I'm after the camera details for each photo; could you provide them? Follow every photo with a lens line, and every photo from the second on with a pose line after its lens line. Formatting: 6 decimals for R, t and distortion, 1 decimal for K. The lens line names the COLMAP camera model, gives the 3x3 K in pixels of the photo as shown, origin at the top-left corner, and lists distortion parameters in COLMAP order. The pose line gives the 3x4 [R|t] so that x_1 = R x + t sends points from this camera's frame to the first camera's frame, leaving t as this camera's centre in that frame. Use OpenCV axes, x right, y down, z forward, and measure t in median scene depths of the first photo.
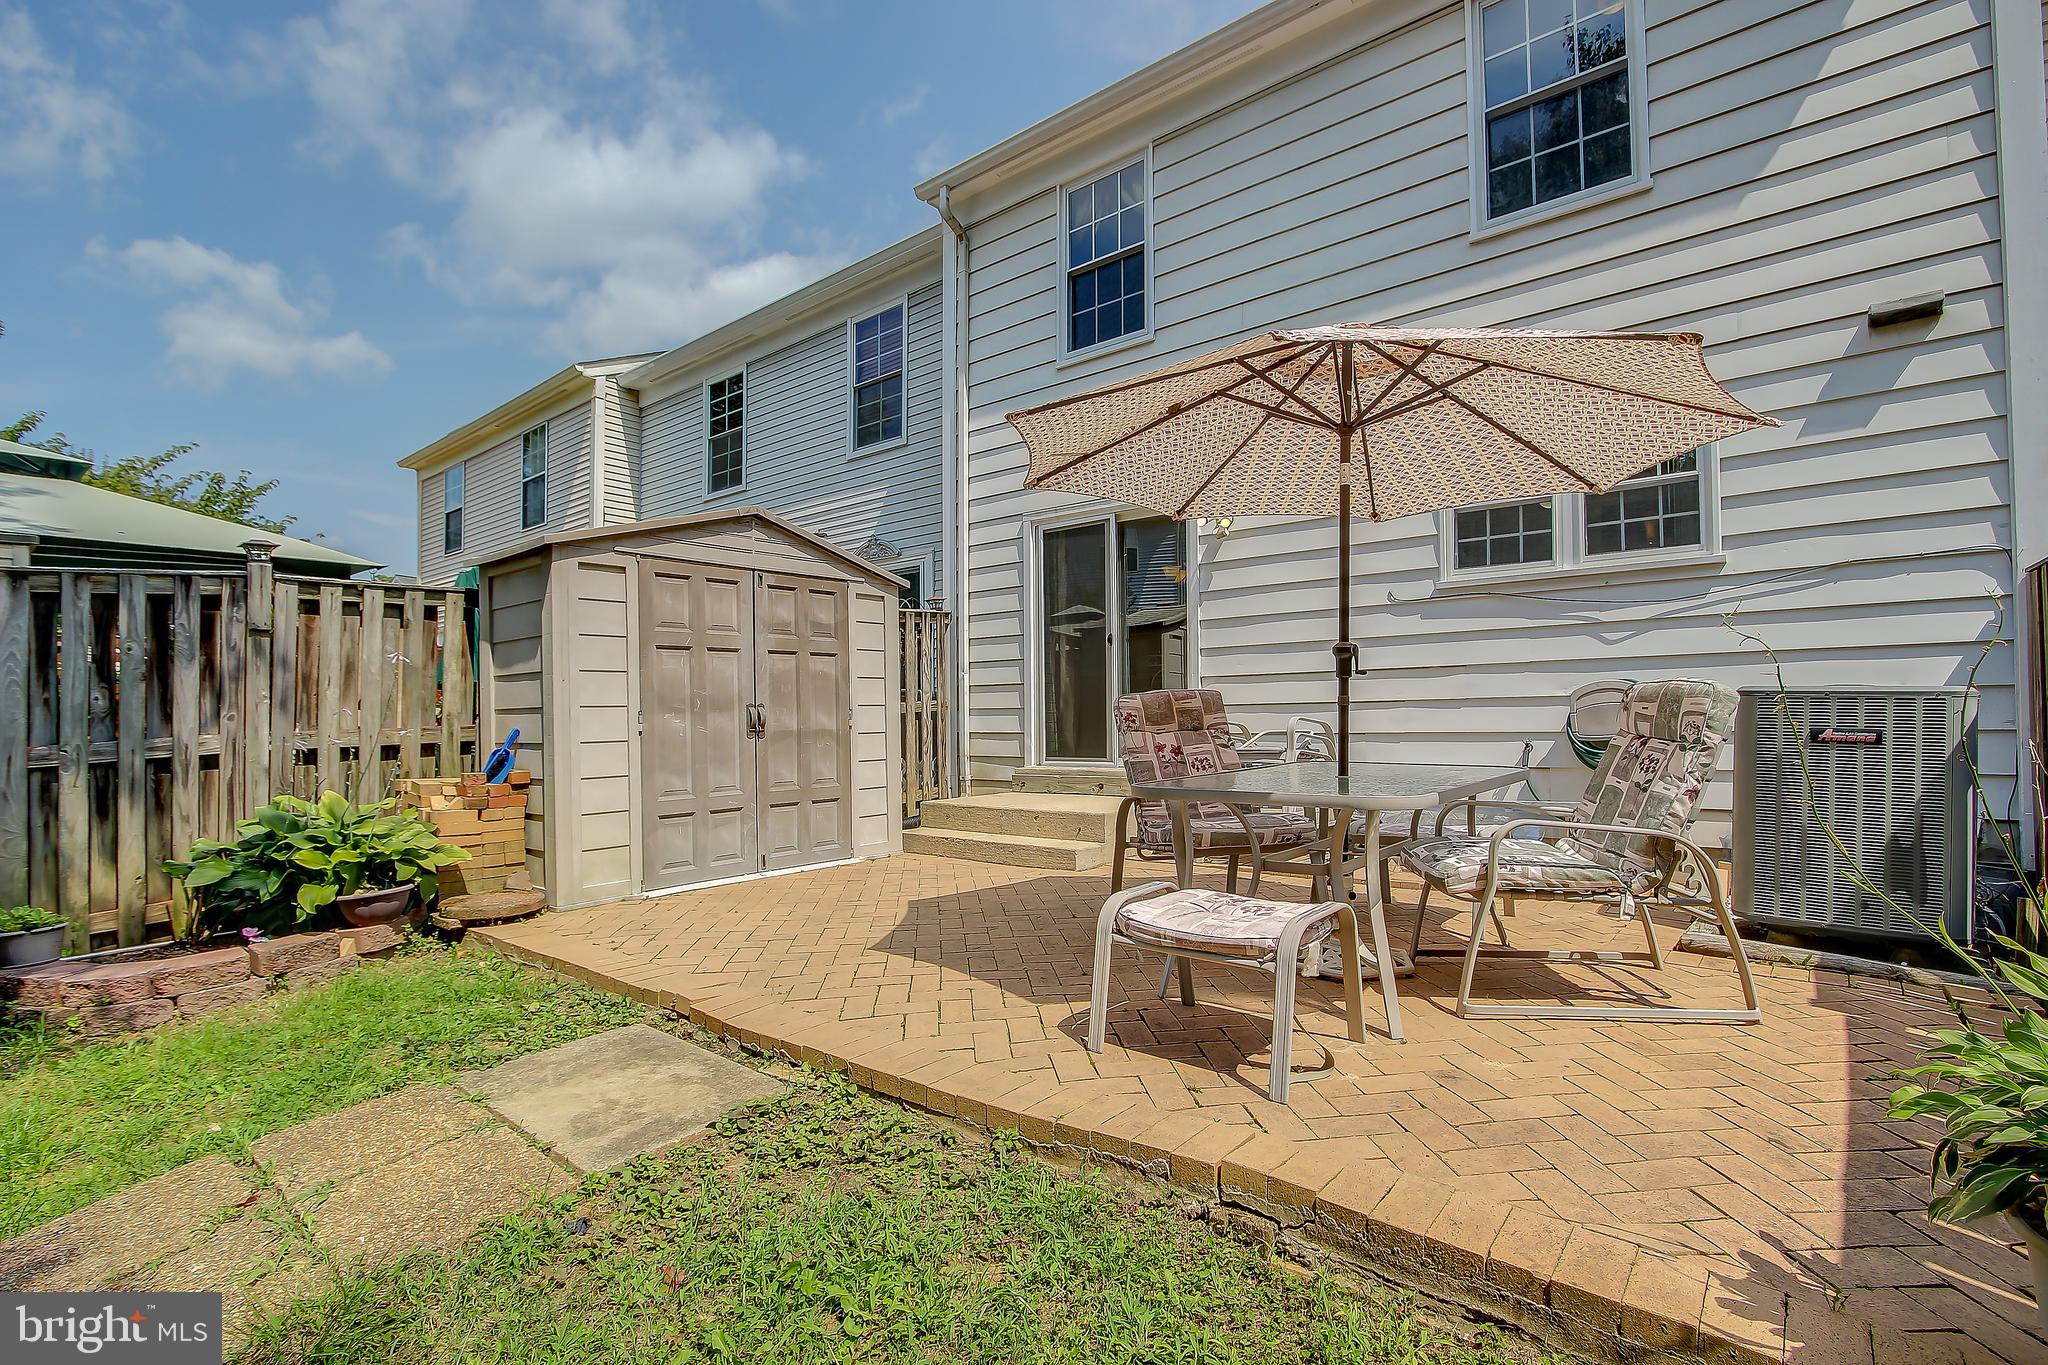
lens RADIAL K [[957.6, 0, 1021.4], [0, 957.6, 698.6], [0, 0, 1]] dist [-0.018676, 0.002757]
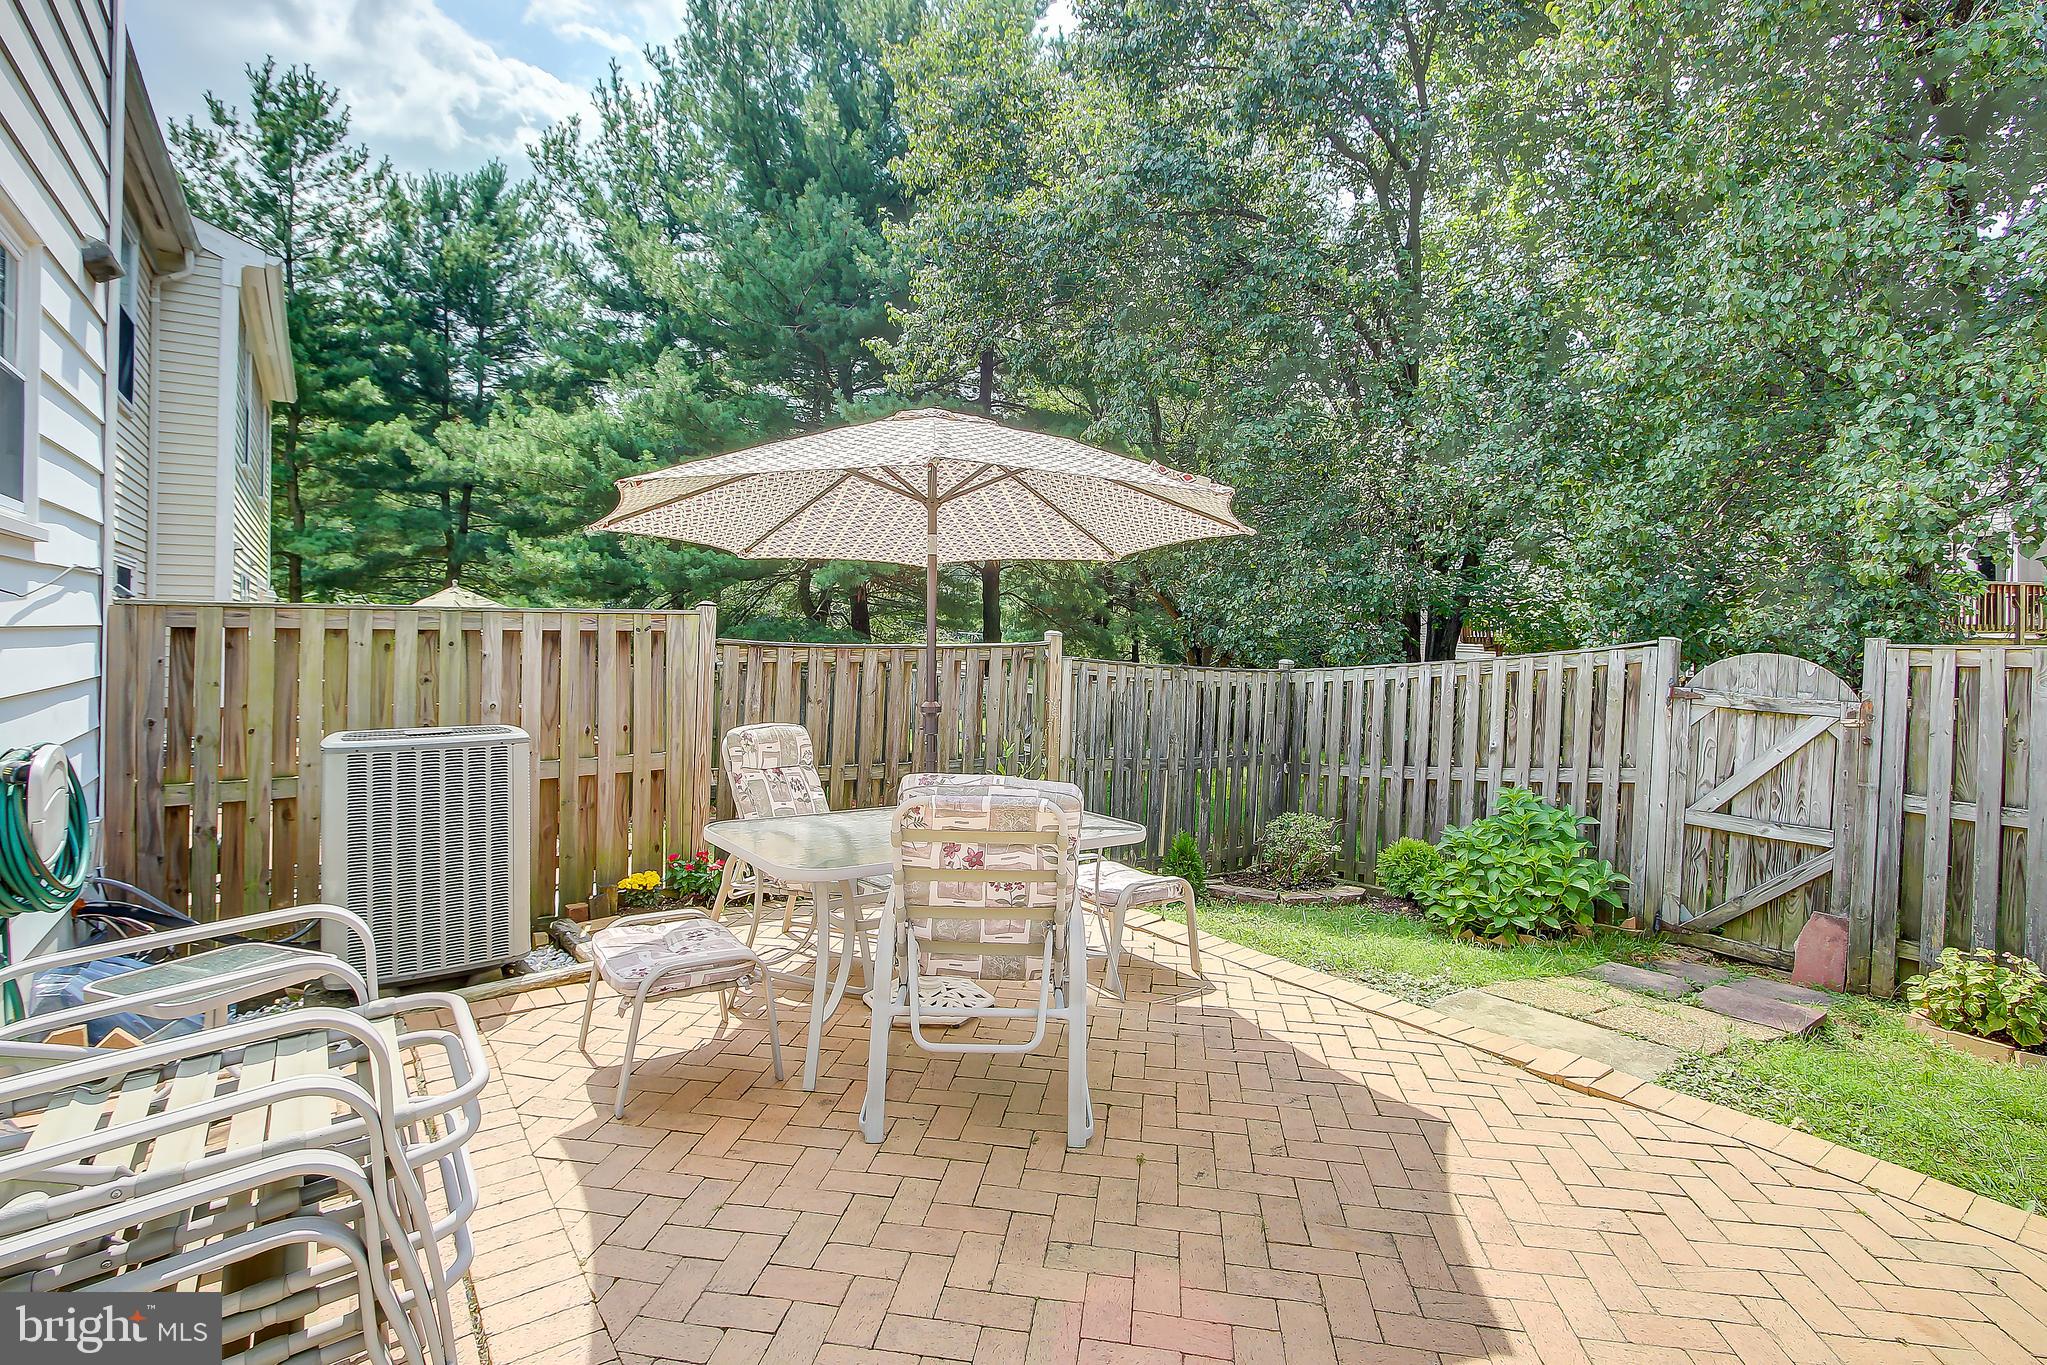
lens RADIAL K [[957.1, 0, 1008.8], [0, 957.1, 665.2], [0, 0, 1]] dist [-0.018676, 0.002757]
pose [[-0.968508, -0.013233, 0.248630, -0.006366], [-0.013774, 0.999905, -0.000440, -0.063516], [-0.248601, -0.003851, -0.968598, 1.273162]]
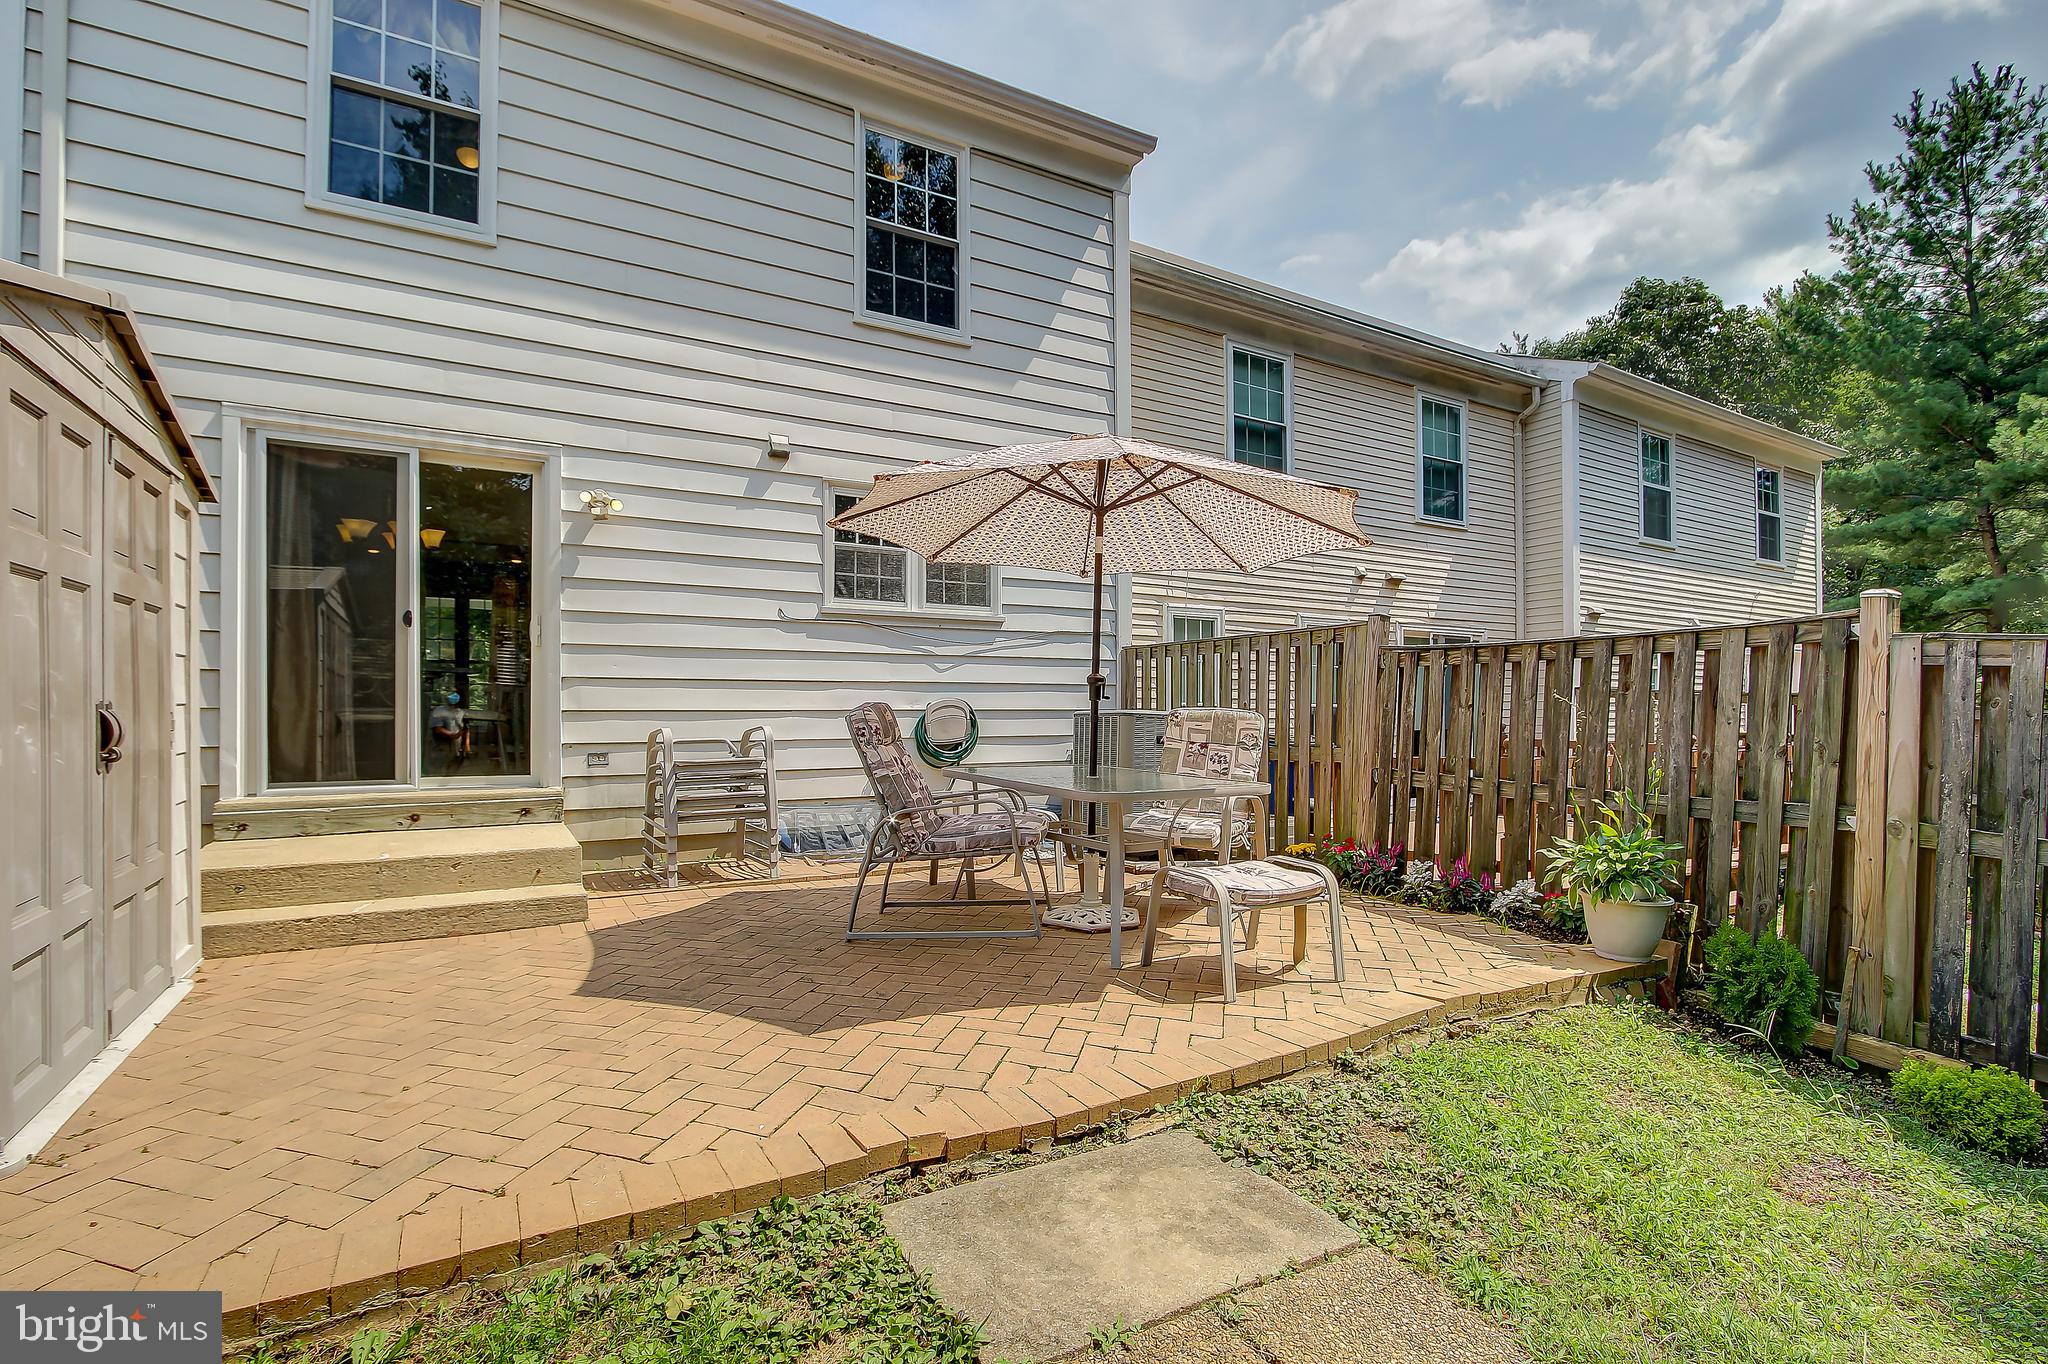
lens RADIAL K [[957.6, 0, 1030.5], [0, 957.6, 707.6], [0, 0, 1]] dist [-0.018676, 0.002757]
pose [[0.333163, 0.015193, 0.942747, -0.586043], [-0.026725, 0.999621, -0.006665, -0.001043], [-0.942491, -0.022974, 0.333442, 0.409274]]
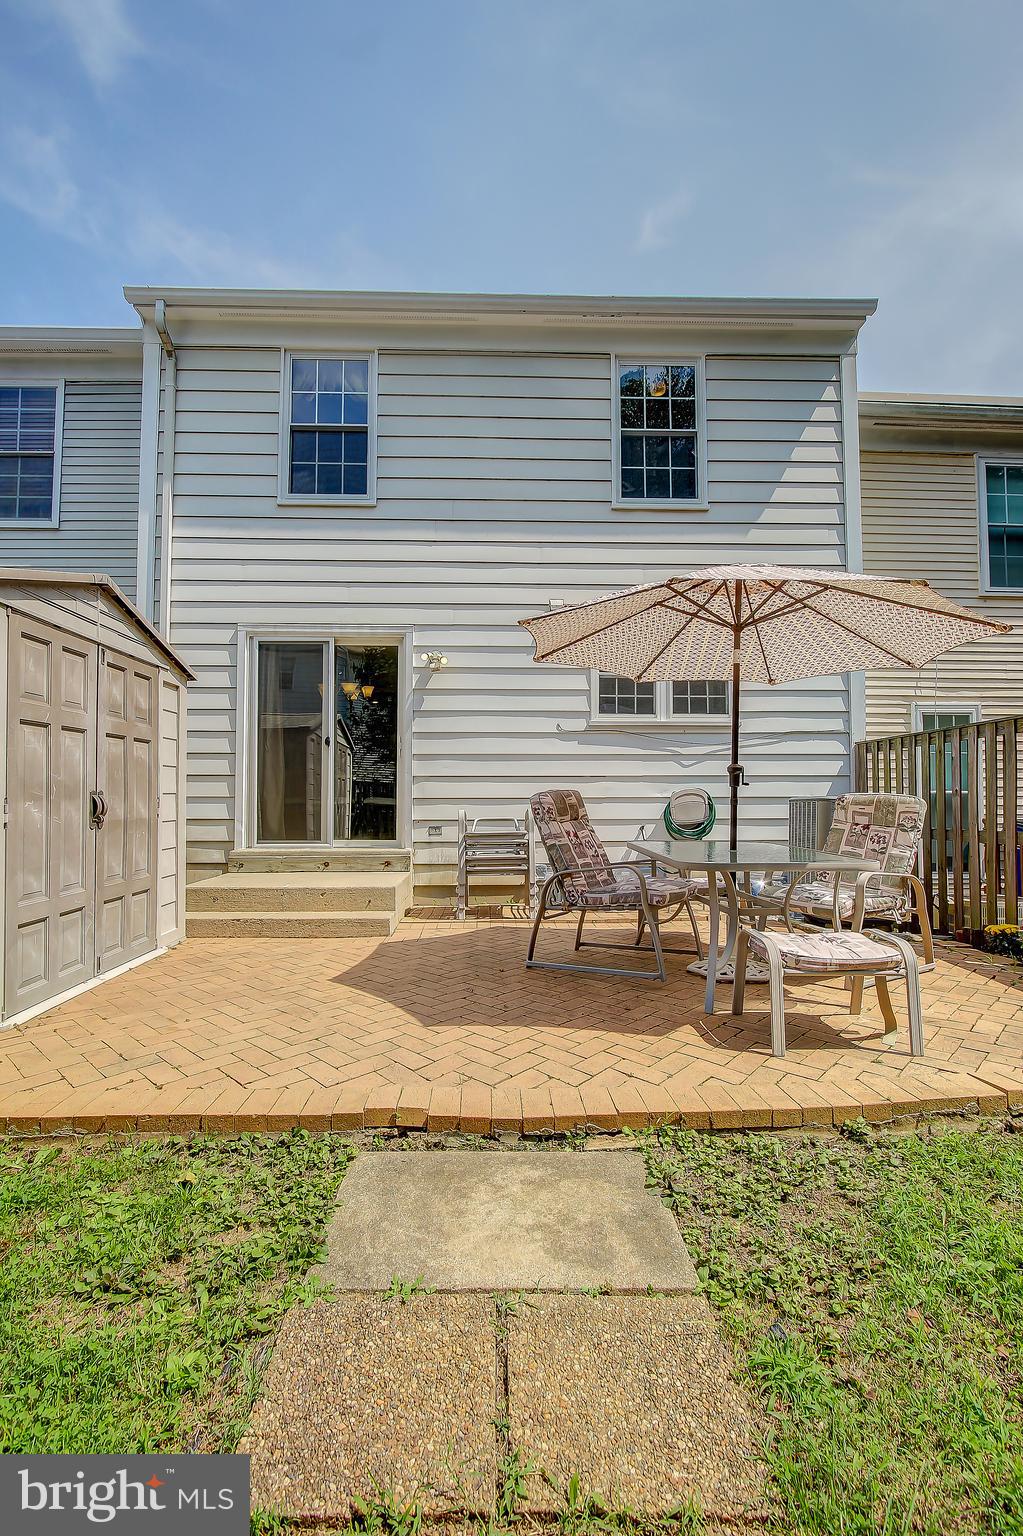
lens RADIAL K [[718.2, 0, 513.6], [0, 718.2, 776.7], [0, 0, 1]] dist [-0.018676, 0.002757]
pose [[0.744160, 0.034602, 0.667104, -0.447449], [-0.023868, 0.999397, -0.025213, -0.000525], [-0.667575, 0.002840, 0.744538, 0.235969]]
